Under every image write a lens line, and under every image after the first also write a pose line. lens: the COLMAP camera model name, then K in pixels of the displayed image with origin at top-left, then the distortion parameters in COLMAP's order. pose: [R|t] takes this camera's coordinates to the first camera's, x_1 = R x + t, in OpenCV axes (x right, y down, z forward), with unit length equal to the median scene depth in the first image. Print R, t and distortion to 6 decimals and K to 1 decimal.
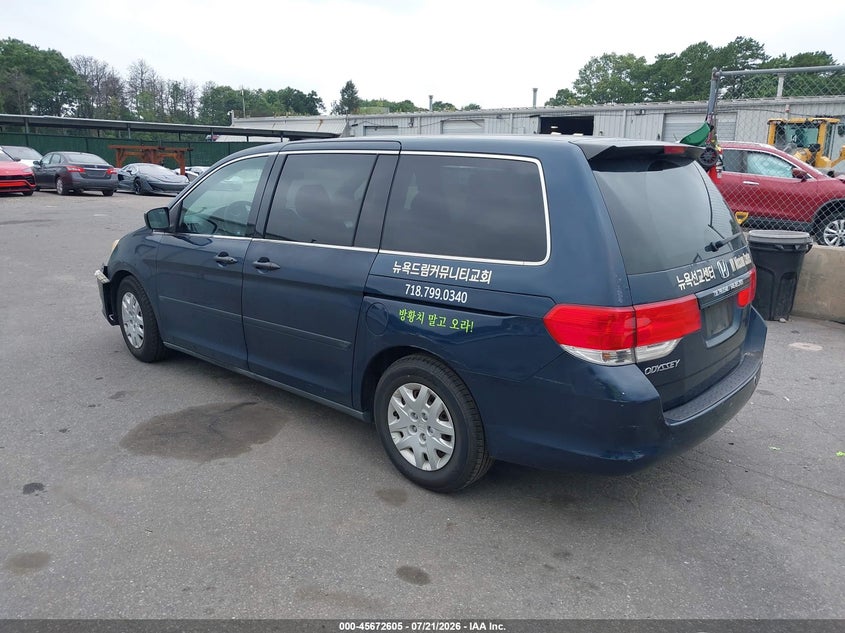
lens RADIAL K [[714.6, 0, 324.8], [0, 714.6, 316.5], [0, 0, 1]] dist [0.020085, -0.021538]
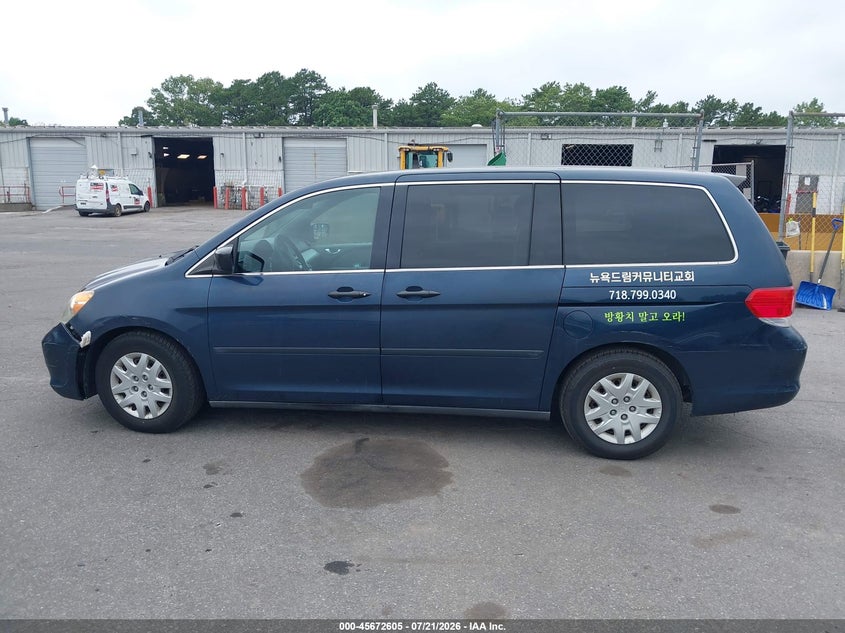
lens RADIAL K [[736.6, 0, 424.2], [0, 736.6, 327.6], [0, 0, 1]] dist [0.050838, -0.069835]
pose [[0.781814, -0.133974, 0.608949, -0.699733], [0.145907, 0.988836, 0.030226, -0.052764], [-0.606200, 0.065218, 0.792633, 0.165892]]
